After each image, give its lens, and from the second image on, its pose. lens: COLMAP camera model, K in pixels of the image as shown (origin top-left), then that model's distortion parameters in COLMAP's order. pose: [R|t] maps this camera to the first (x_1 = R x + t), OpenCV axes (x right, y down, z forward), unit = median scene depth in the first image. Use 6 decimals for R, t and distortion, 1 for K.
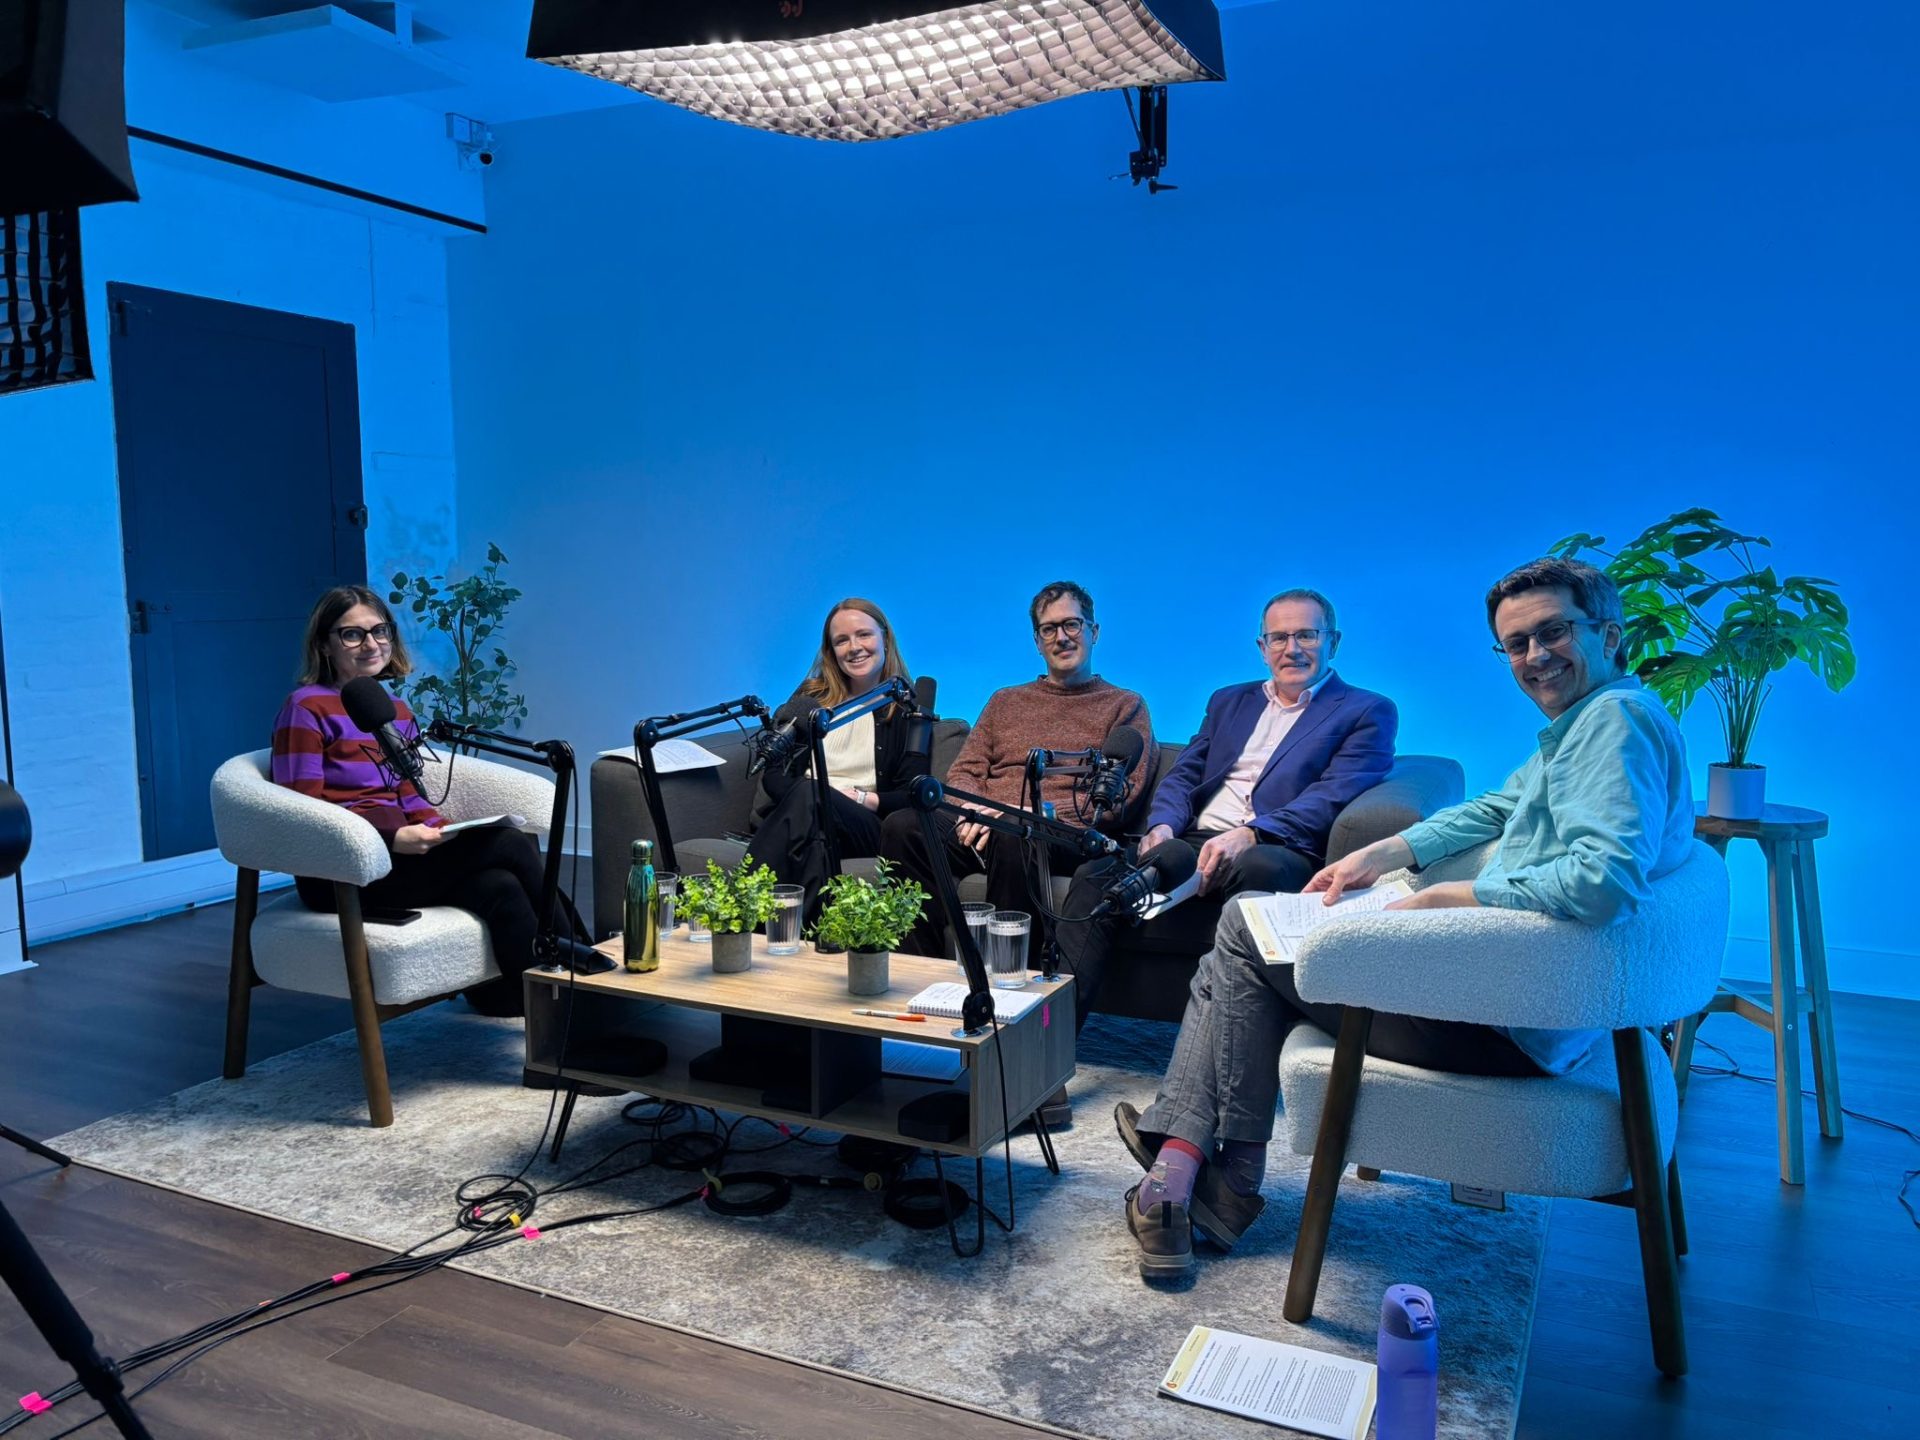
lens RADIAL K [[1473.0, 0, 962.3], [0, 1473.0, 754.0], [0, 0, 1]] dist [0.000081, 0.002487]
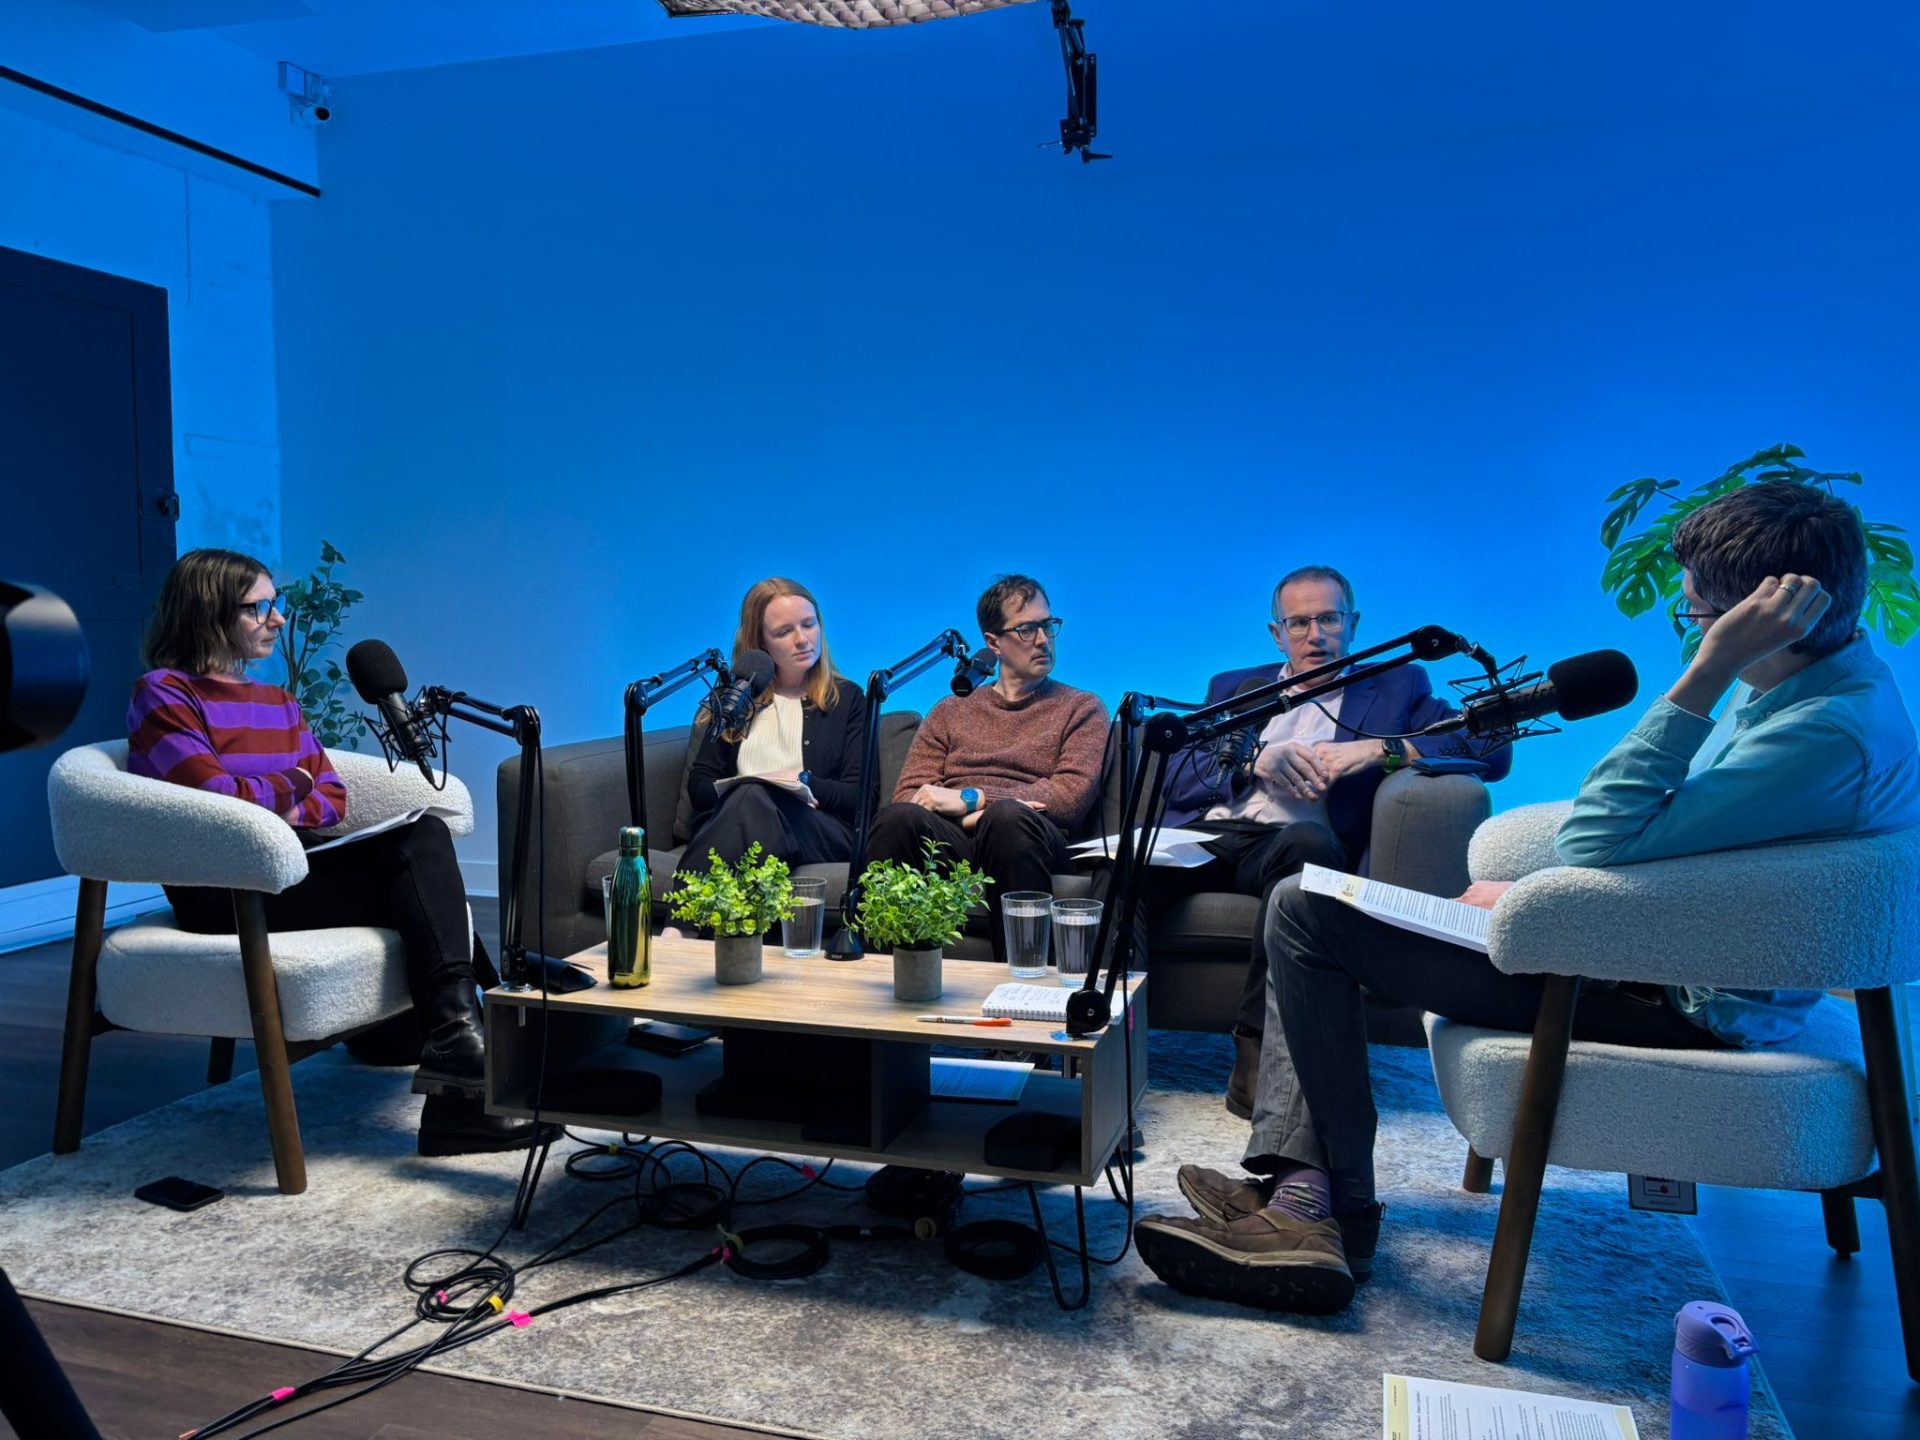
lens RADIAL K [[1477.6, 0, 960.0], [0, 1477.6, 720.0], [0, 0, 1]] dist [0.058694, -0.090212]
pose [[0.989644, -0.012749, 0.142976, -0.160523], [0.020830, 0.998260, -0.055166, 0.050228], [-0.142024, 0.057573, 0.988188, 0.148016]]
